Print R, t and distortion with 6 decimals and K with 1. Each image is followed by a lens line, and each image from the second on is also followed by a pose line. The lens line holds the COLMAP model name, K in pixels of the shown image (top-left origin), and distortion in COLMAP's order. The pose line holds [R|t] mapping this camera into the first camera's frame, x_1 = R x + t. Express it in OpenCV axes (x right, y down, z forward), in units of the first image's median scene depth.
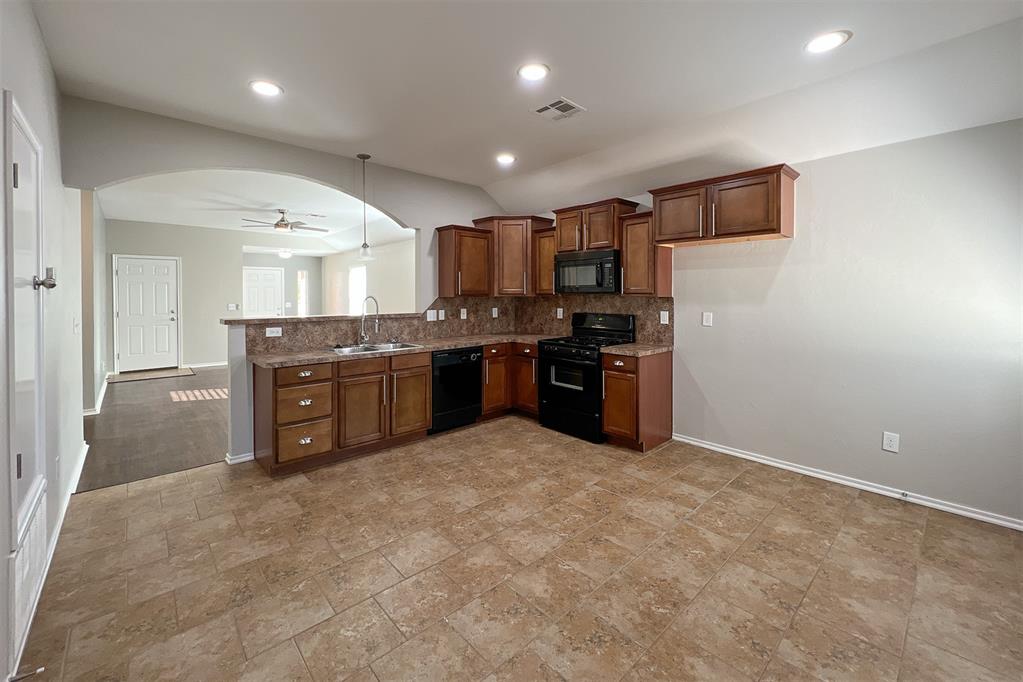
lens RADIAL K [[411.0, 0, 505.2], [0, 411.0, 300.4], [0, 0, 1]] dist [-0.000330, -0.000012]
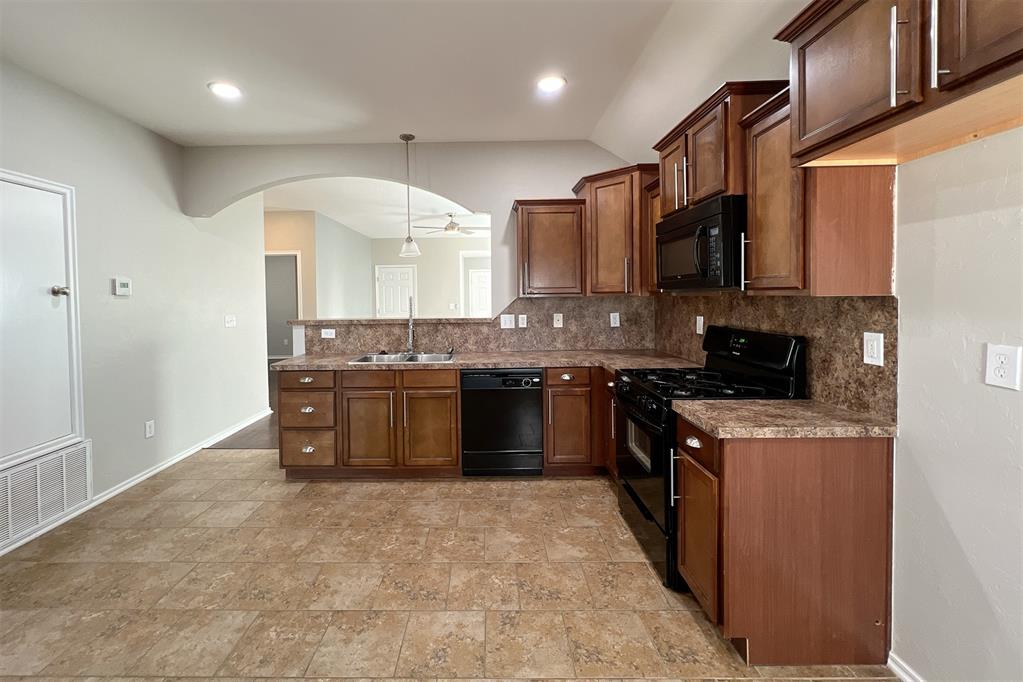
lens RADIAL K [[416.6, 0, 518.3], [0, 416.6, 306.1], [0, 0, 1]] dist [-0.000911, 0.000153]
pose [[0.734434, 0.010175, -0.678604, 0.417489], [0.002319, 0.999844, 0.017502, -0.006932], [0.678676, -0.014427, 0.734296, 0.489122]]
